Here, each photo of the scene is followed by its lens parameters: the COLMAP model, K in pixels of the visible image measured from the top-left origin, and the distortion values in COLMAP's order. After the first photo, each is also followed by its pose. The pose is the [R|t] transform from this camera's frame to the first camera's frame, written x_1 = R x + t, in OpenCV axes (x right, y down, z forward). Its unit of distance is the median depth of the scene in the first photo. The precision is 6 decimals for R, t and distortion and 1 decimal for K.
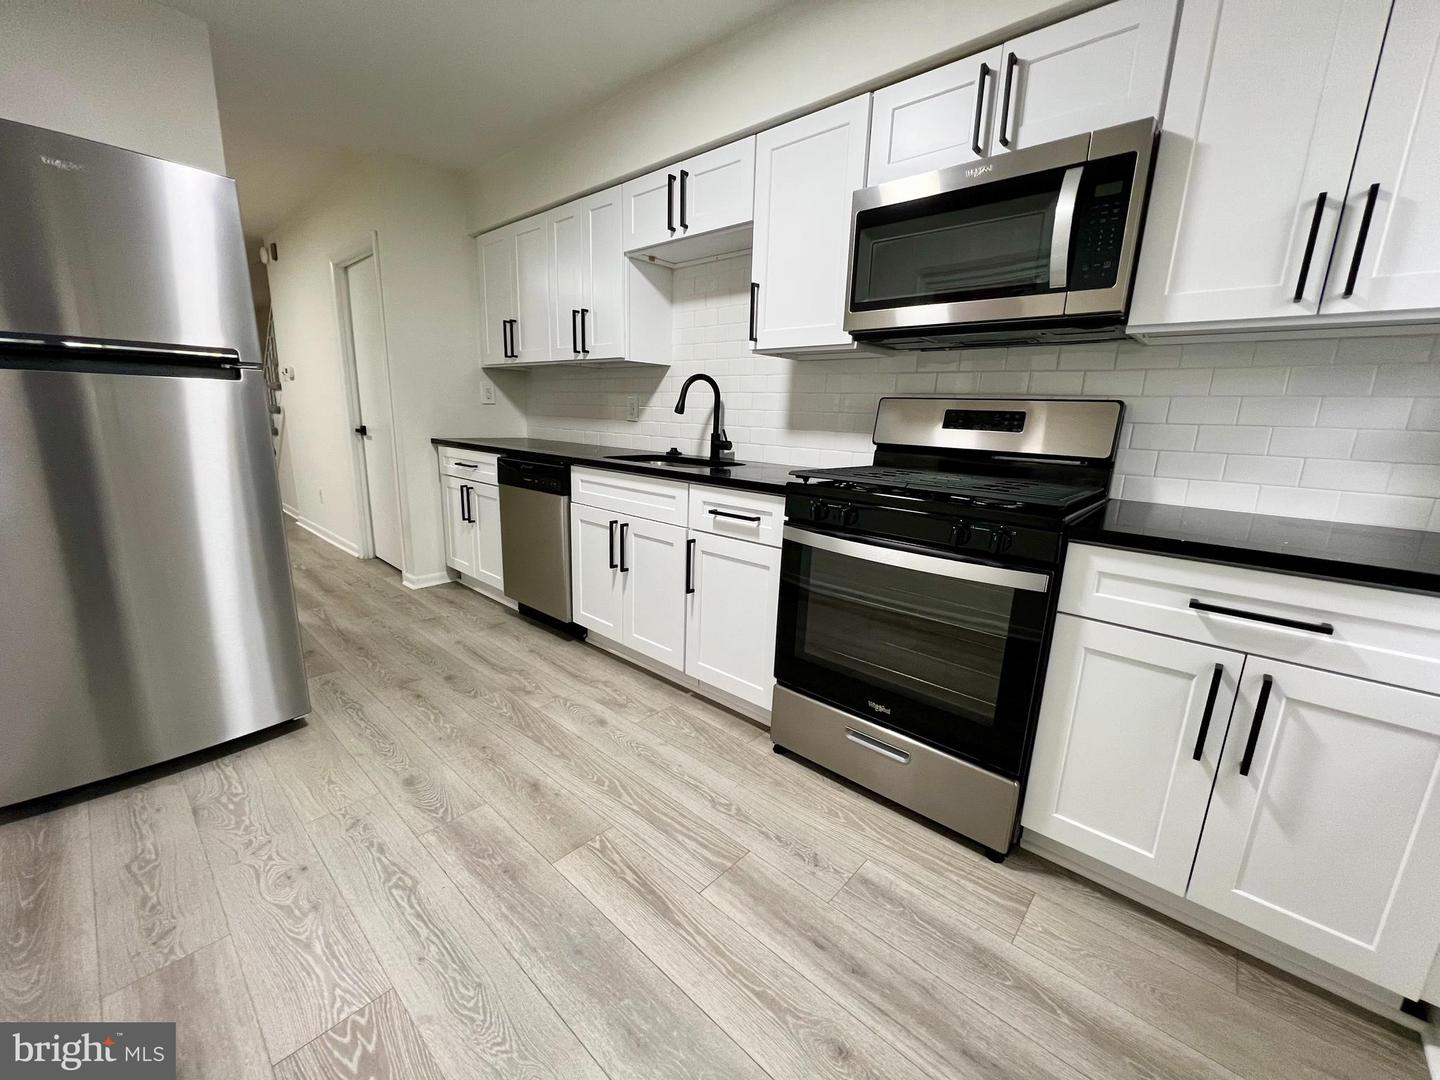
lens RADIAL K [[577.4, 0, 720.9], [0, 577.4, 543.8], [0, 0, 1]] dist [-0.002906, 0.000352]
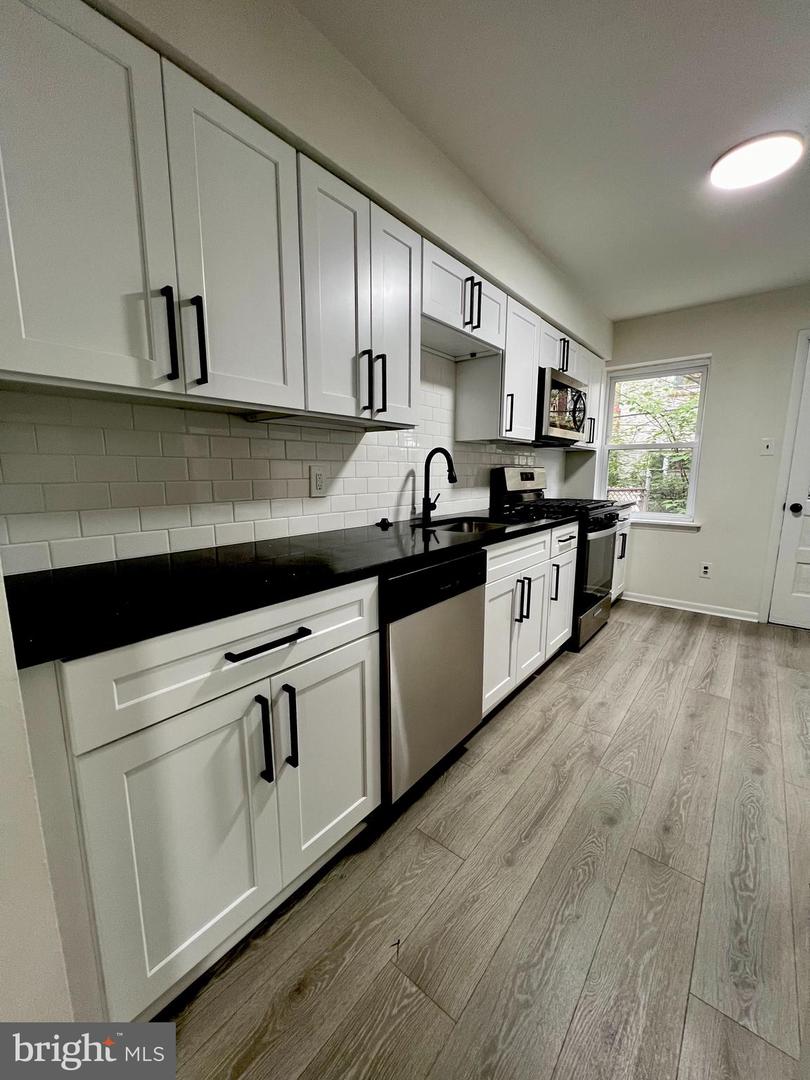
lens RADIAL K [[433.1, 0, 402.9], [0, 433.1, 541.3], [0, 0, 1]] dist [-0.002906, 0.000352]
pose [[-0.046253, -0.196829, 0.979346, -1.308262], [0.219623, 0.954403, 0.202189, -0.441644], [-0.974488, 0.224438, -0.000915, 1.605957]]
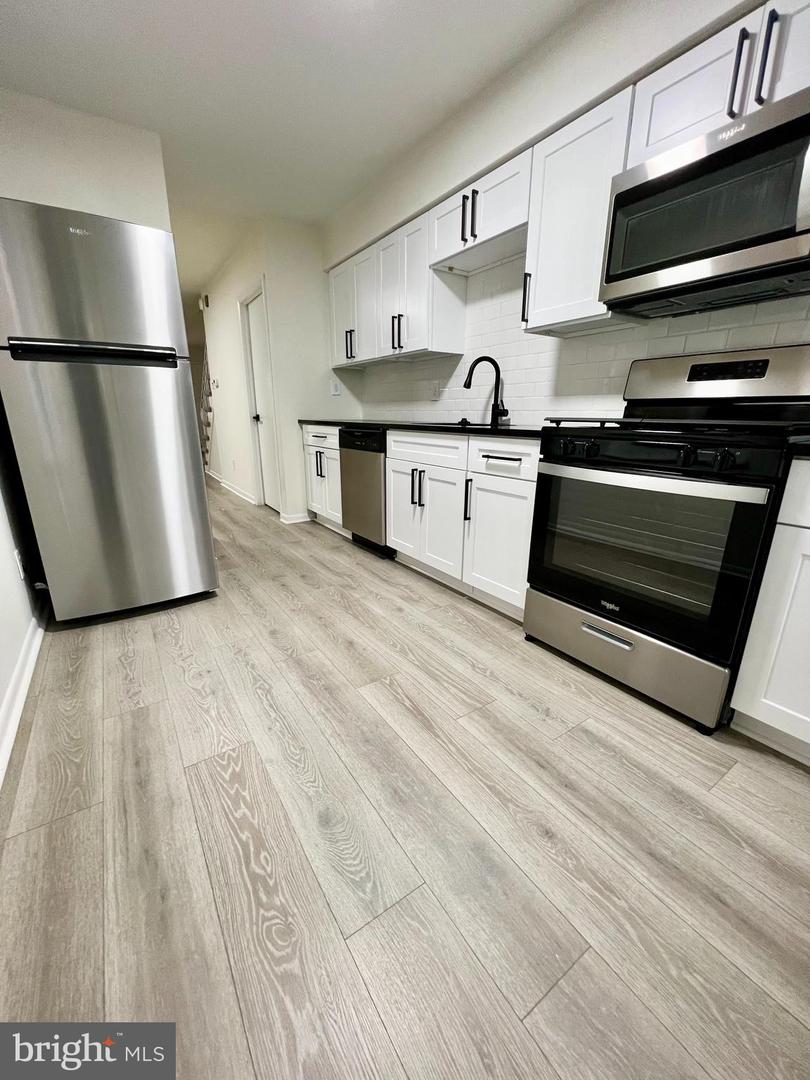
lens RADIAL K [[433.1, 0, 402.9], [0, 433.1, 541.3], [0, 0, 1]] dist [-0.002906, 0.000352]
pose [[0.968757, 0.039699, -0.244815, 0.059099], [-0.024853, 0.997676, 0.063439, 0.088924], [0.246765, -0.055372, 0.967492, -0.006202]]
